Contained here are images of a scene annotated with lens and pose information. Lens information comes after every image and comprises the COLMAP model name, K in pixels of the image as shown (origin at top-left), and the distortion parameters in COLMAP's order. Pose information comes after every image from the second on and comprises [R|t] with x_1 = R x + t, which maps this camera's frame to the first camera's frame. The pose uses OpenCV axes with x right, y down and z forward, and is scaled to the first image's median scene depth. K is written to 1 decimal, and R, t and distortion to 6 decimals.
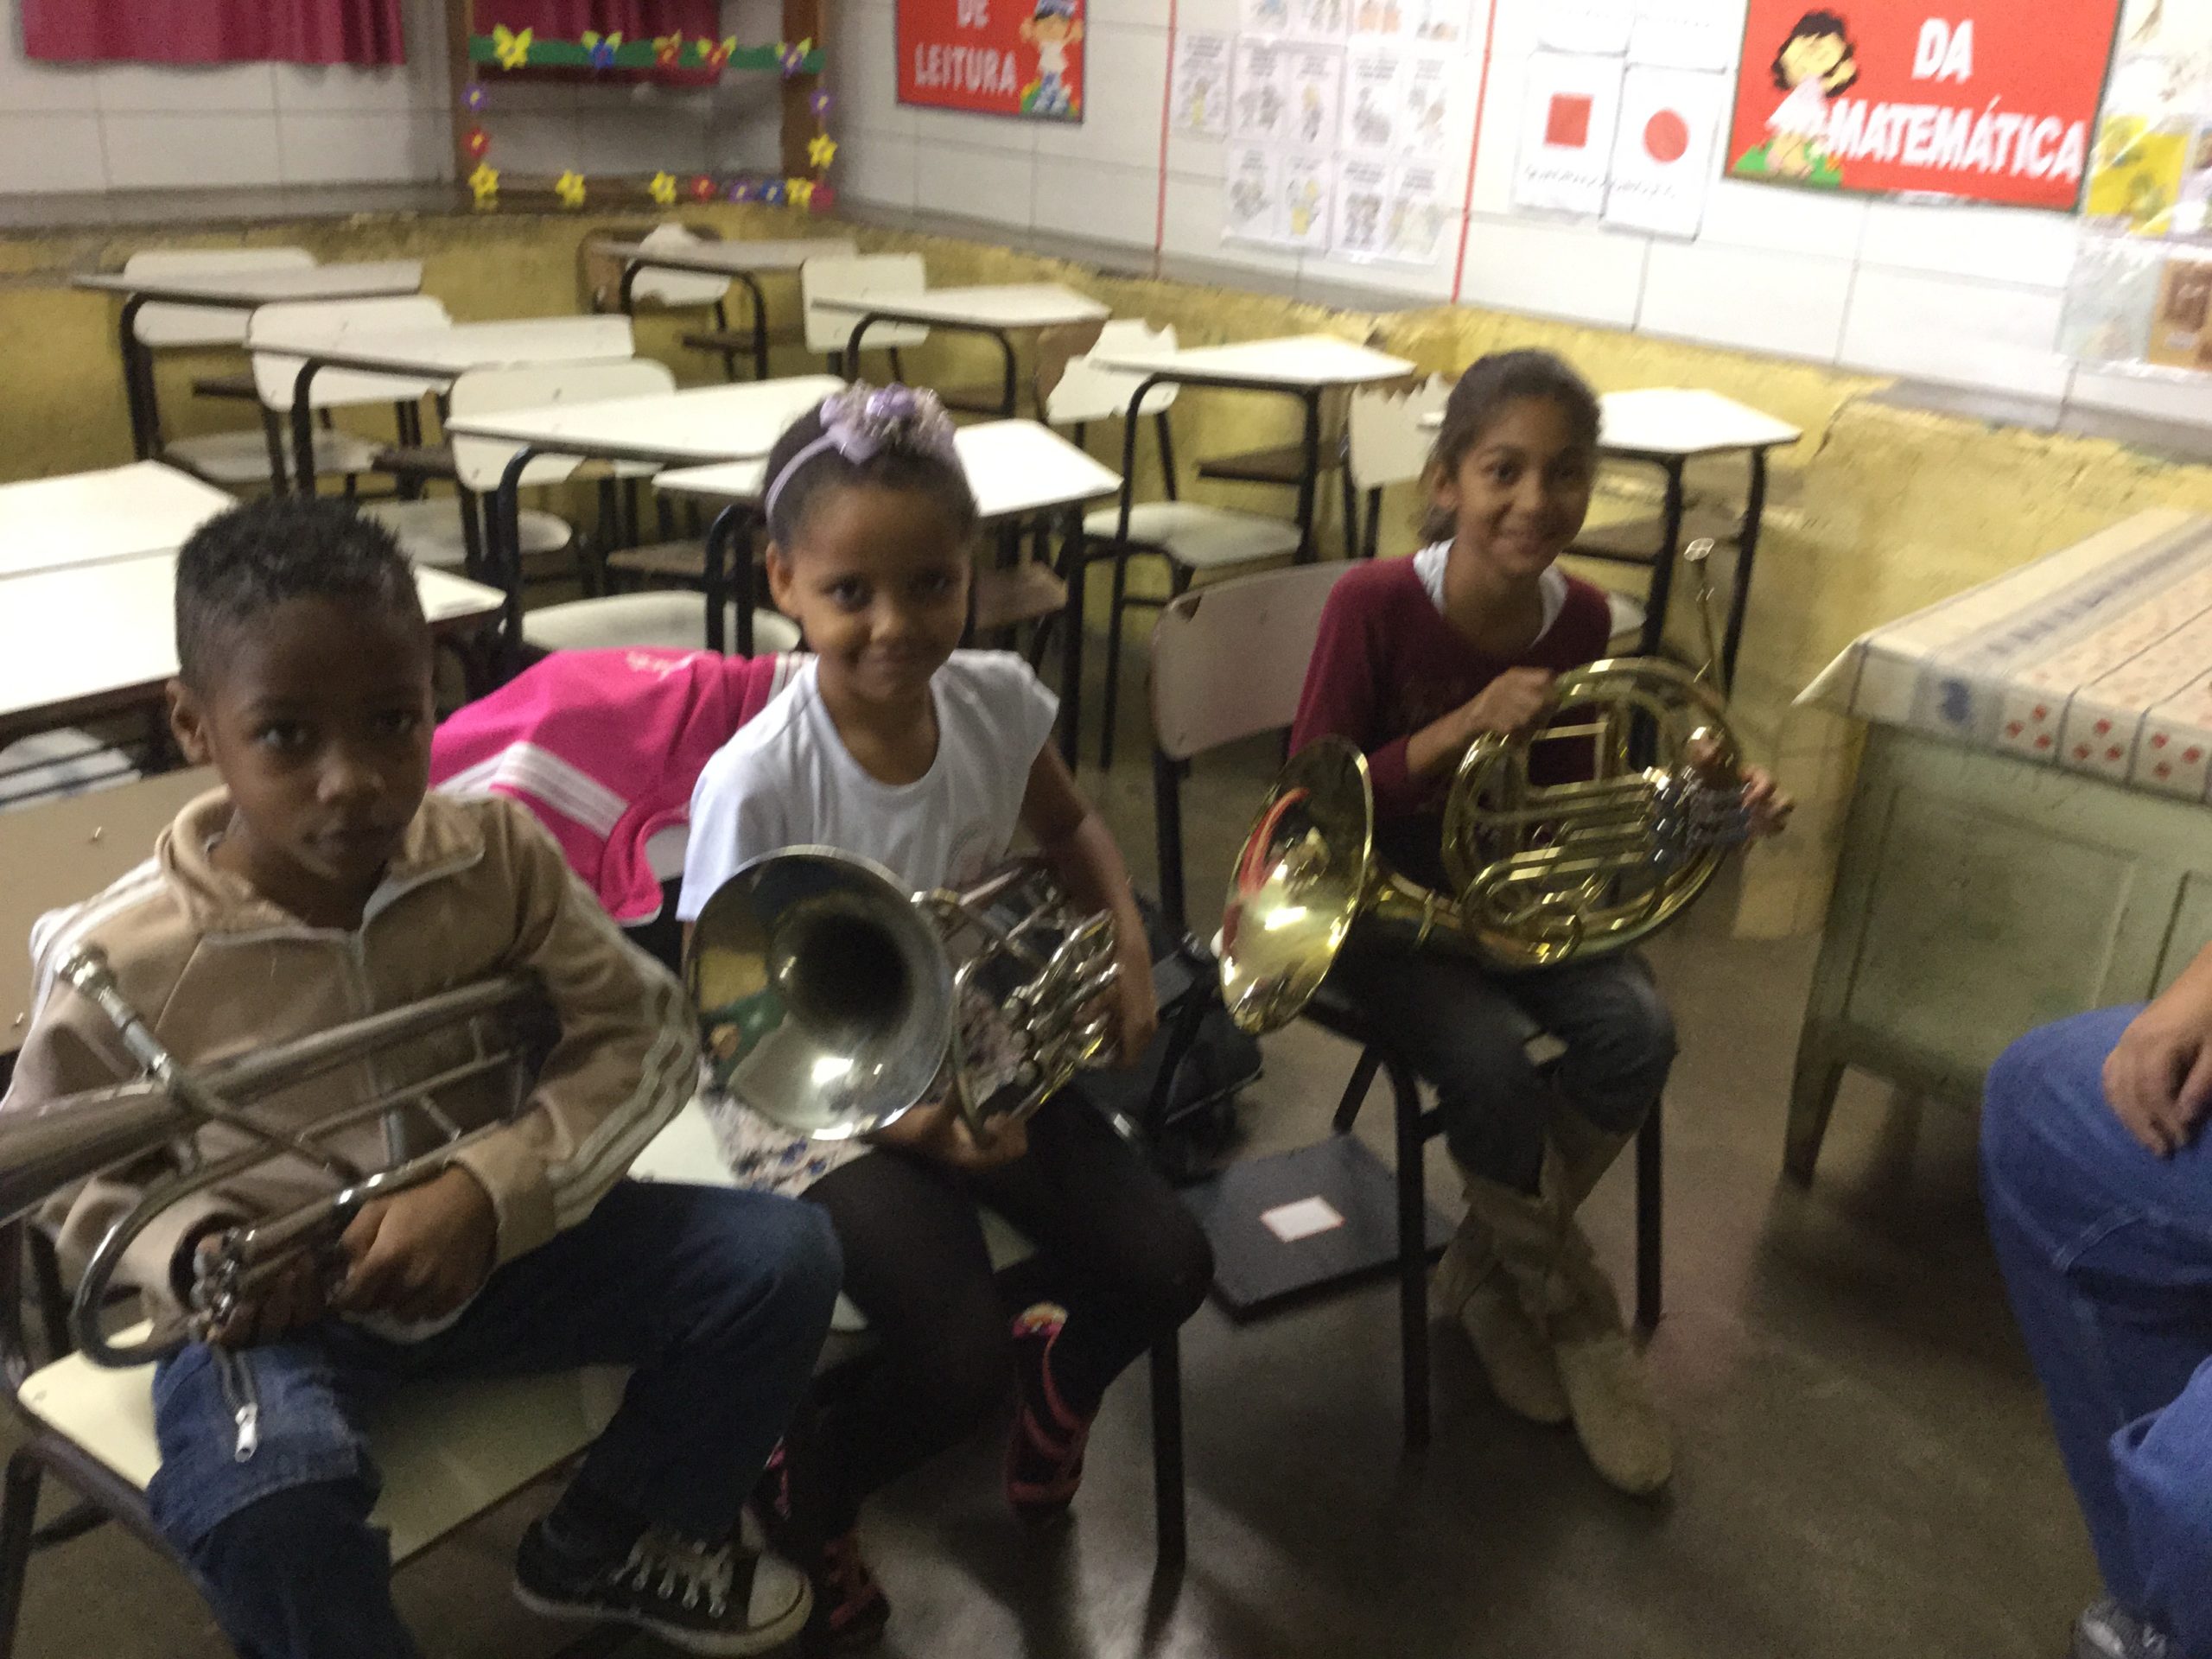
lens RADIAL K [[2063.7, 0, 1106.0], [0, 2063.7, 829.5], [0, 0, 1]] dist [0.122257, -0.271064]
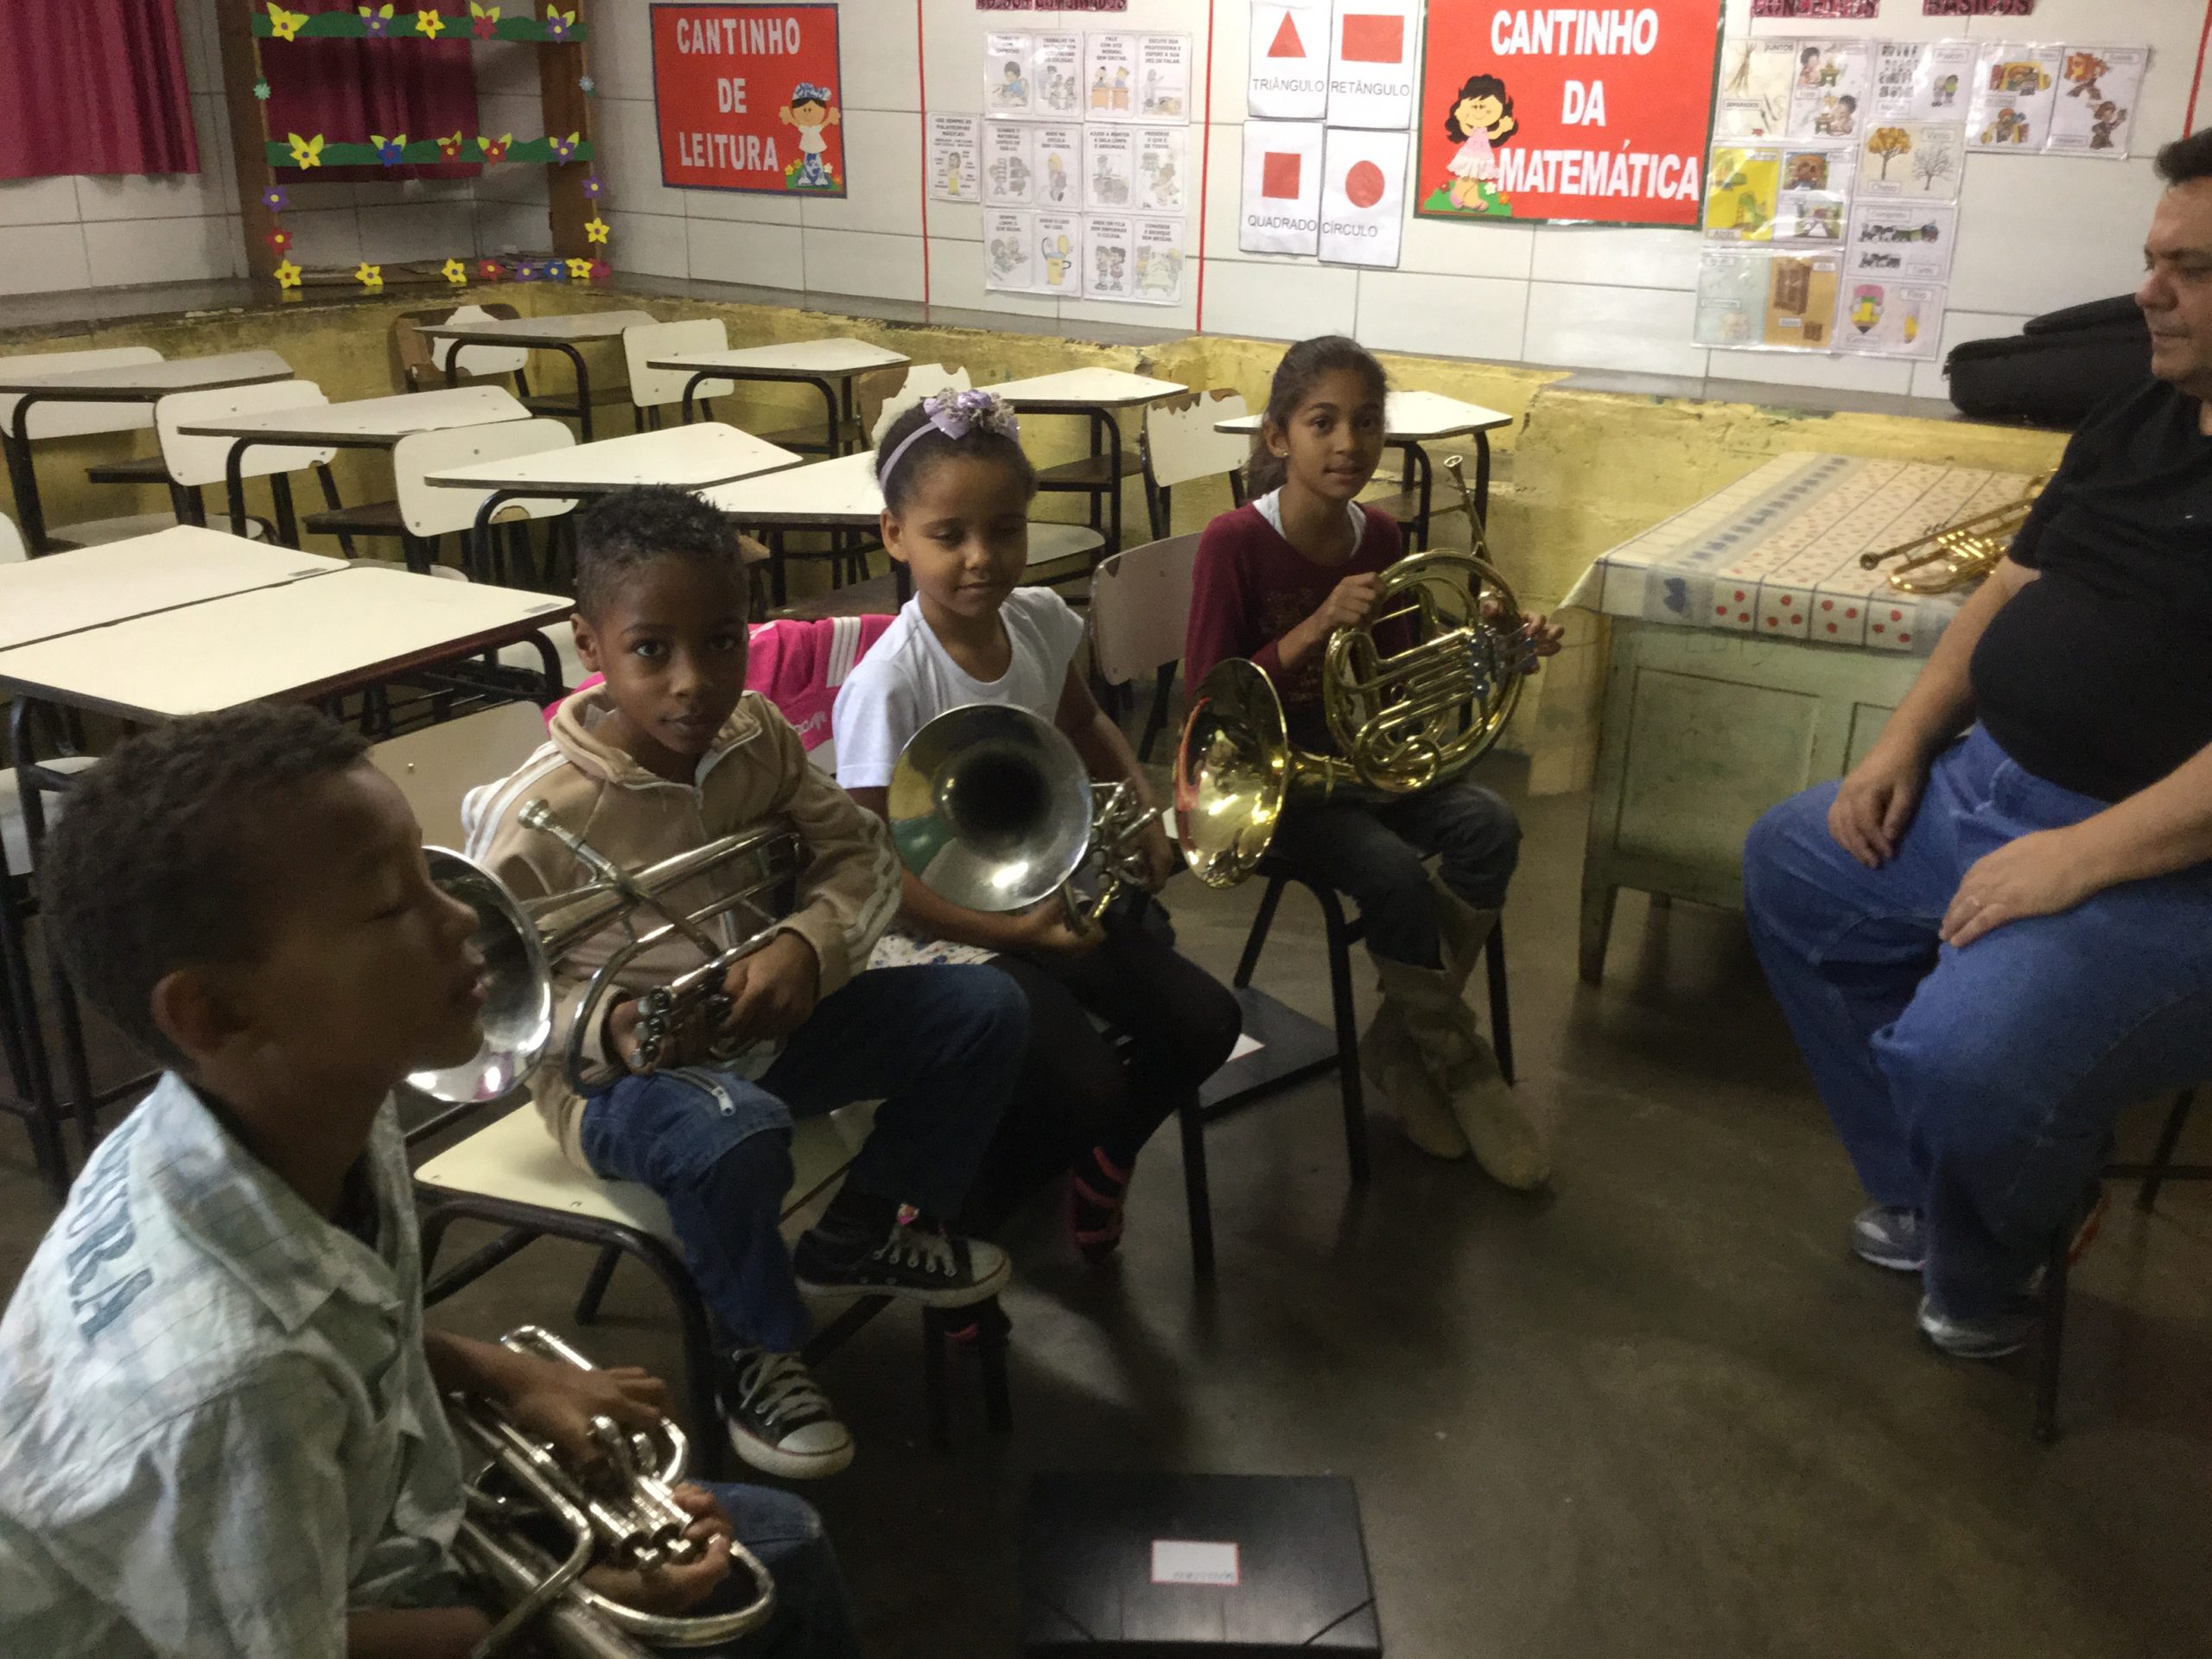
lens RADIAL K [[2063.7, 0, 1106.0], [0, 2063.7, 829.5], [0, 0, 1]] dist [0.122257, -0.271064]
pose [[0.982045, -0.096415, 0.162149, -0.114202], [0.100927, 0.994697, -0.019806, 0.048935], [-0.159379, 0.035816, 0.986568, -0.154742]]
